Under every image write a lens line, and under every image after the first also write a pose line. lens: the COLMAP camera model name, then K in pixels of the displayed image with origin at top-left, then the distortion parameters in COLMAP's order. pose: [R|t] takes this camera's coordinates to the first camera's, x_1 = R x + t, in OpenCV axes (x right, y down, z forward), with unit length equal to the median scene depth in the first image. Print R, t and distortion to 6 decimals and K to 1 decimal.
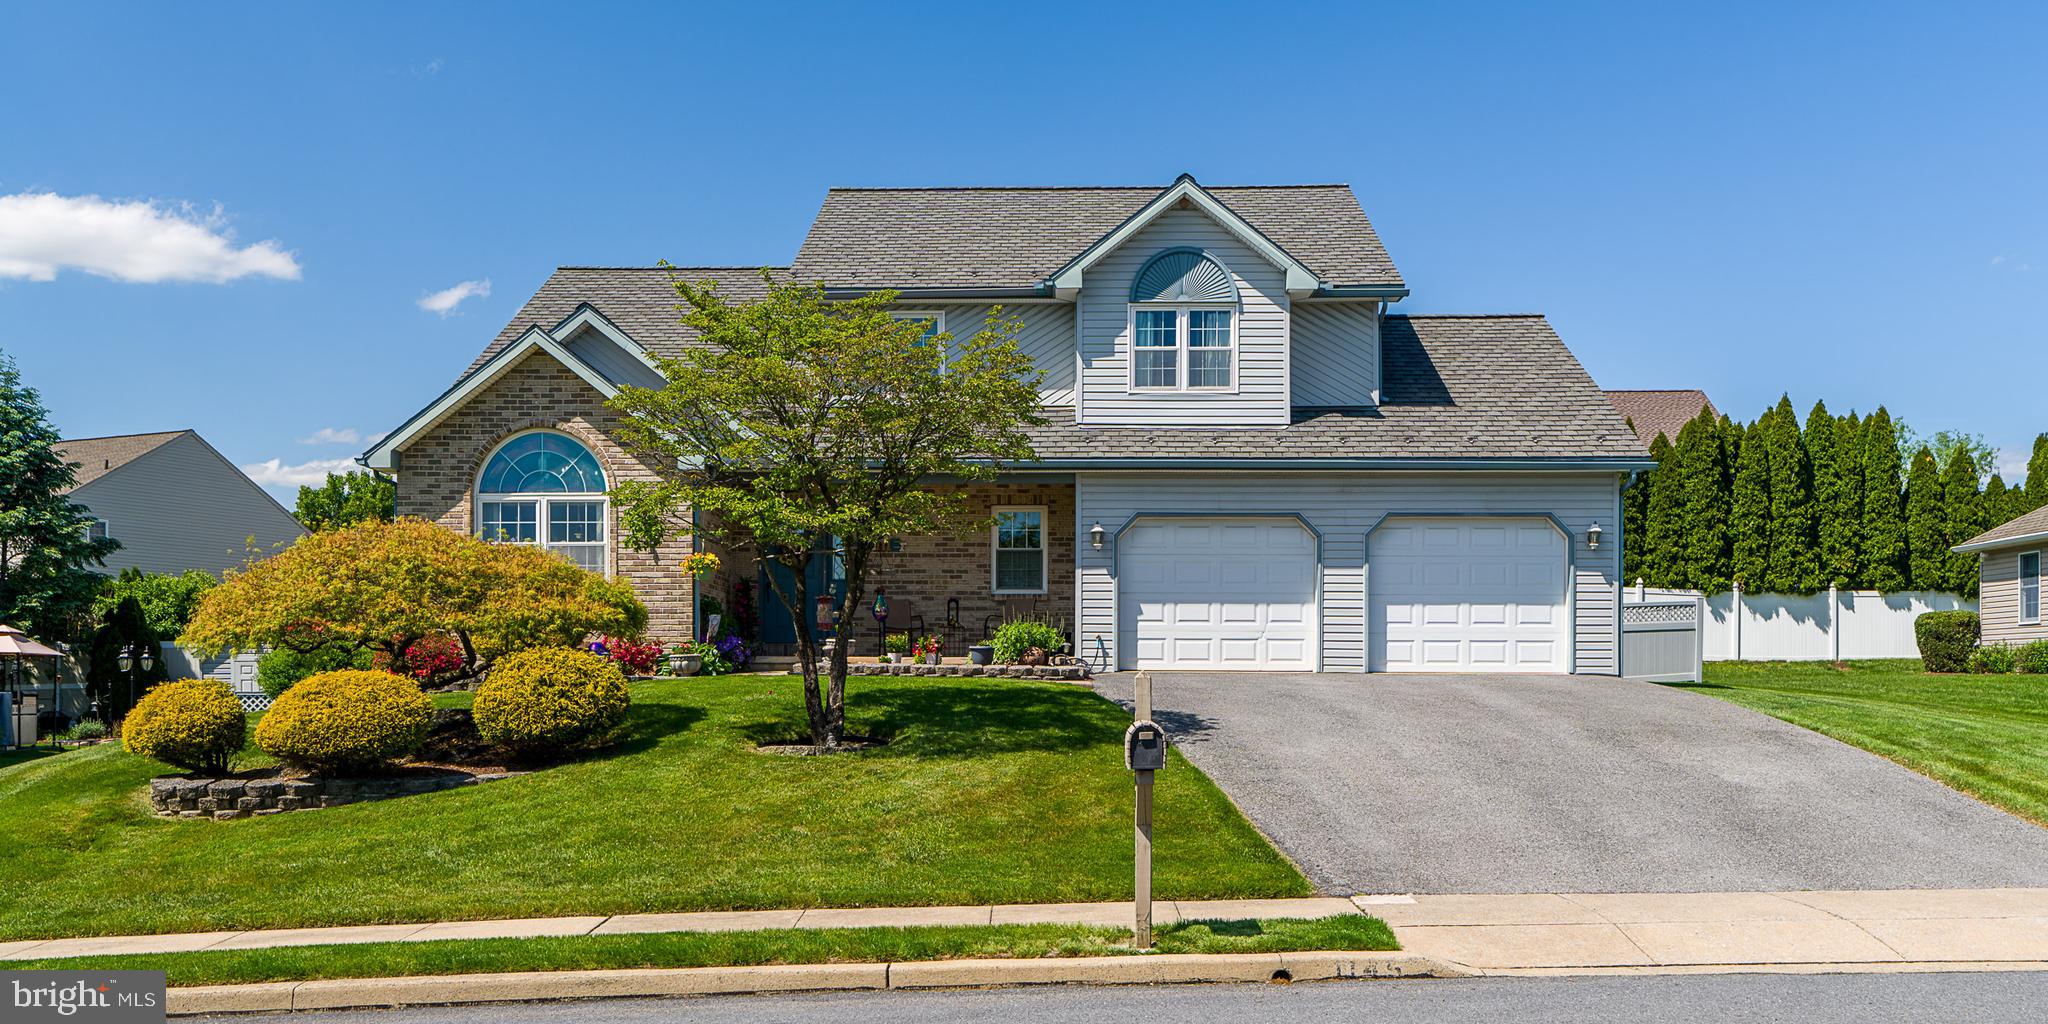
lens RADIAL K [[1650.6, 0, 1024.0], [0, 1650.6, 512.0], [0, 0, 1]] dist [-0.000216, -0.000090]
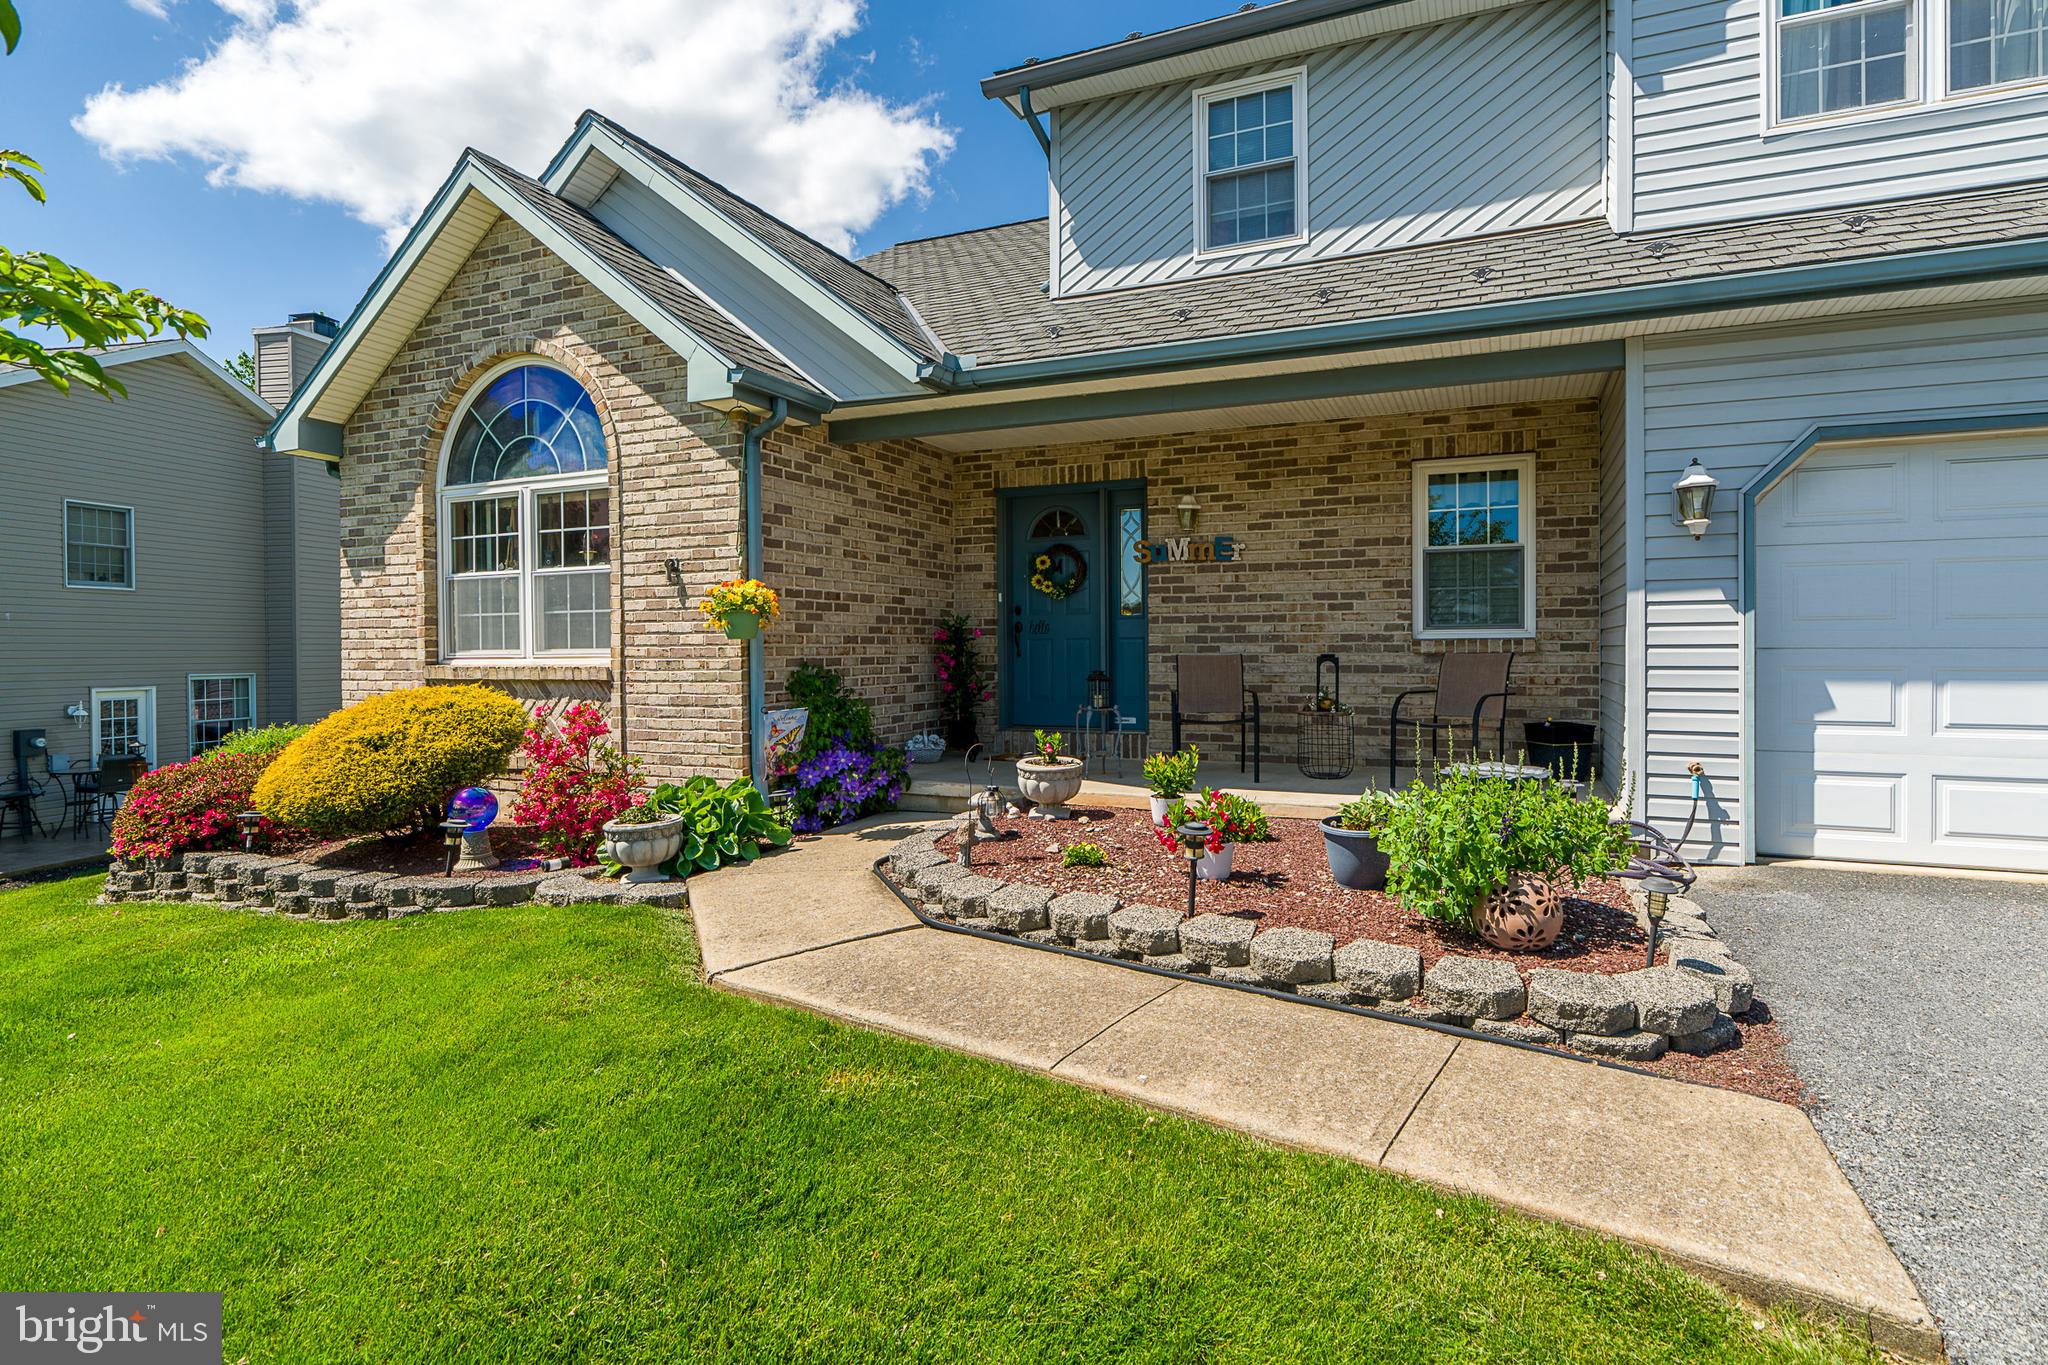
lens RADIAL K [[1186.8, 0, 1024.0], [0, 1186.8, 682.5], [0, 0, 1]] dist [-0.014850, 0.000561]
pose [[0.934006, -0.002751, -0.357246, -0.001880], [0.045728, 0.992665, 0.111912, 0.018828], [0.354318, -0.120862, 0.927282, 0.687263]]
